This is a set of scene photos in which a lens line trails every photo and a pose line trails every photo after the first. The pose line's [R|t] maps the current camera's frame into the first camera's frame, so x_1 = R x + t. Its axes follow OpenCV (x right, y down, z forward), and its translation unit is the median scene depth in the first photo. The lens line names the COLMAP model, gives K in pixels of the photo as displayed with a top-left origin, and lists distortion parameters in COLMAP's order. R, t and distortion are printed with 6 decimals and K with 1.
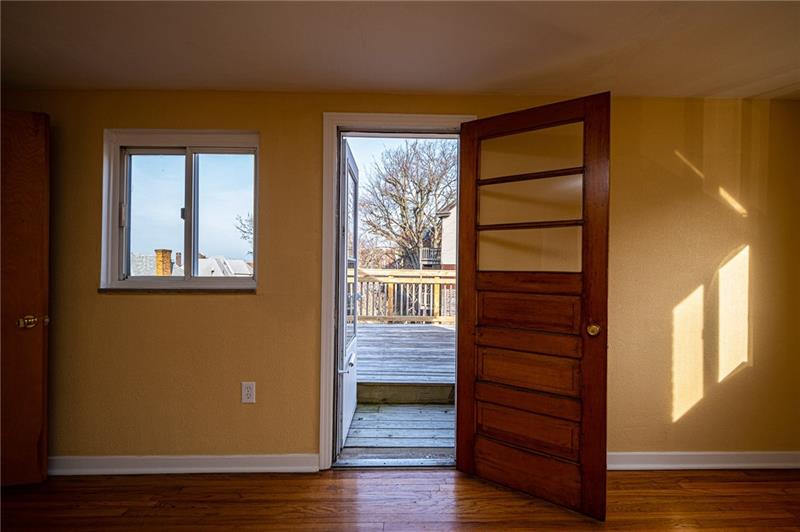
lens RADIAL K [[368.9, 0, 400.2], [0, 368.9, 265.8], [0, 0, 1]] dist [-0.002866, 0.000292]
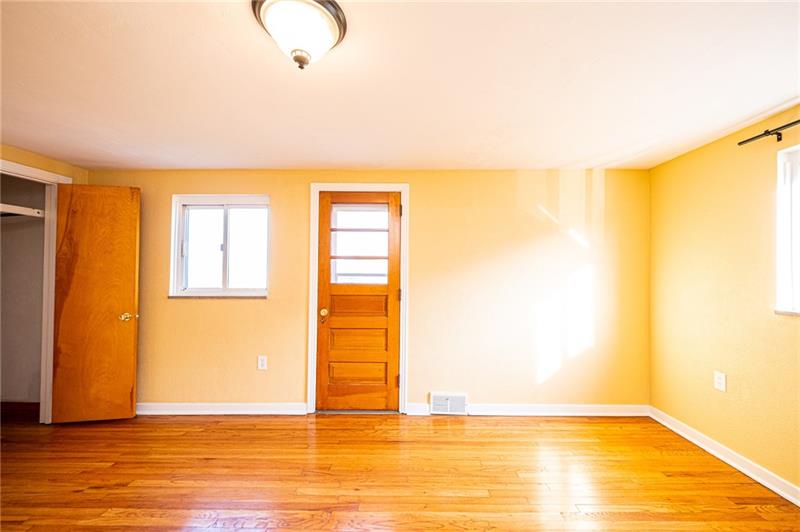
lens RADIAL K [[311.4, 0, 399.4], [0, 311.4, 269.2], [0, 0, 1]] dist [0.000869, -0.000529]
pose [[0.999466, -0.004085, -0.032426, 0.207900], [0.003433, 0.999791, -0.020138, -0.021266], [0.032502, 0.020016, 0.999271, -0.295315]]
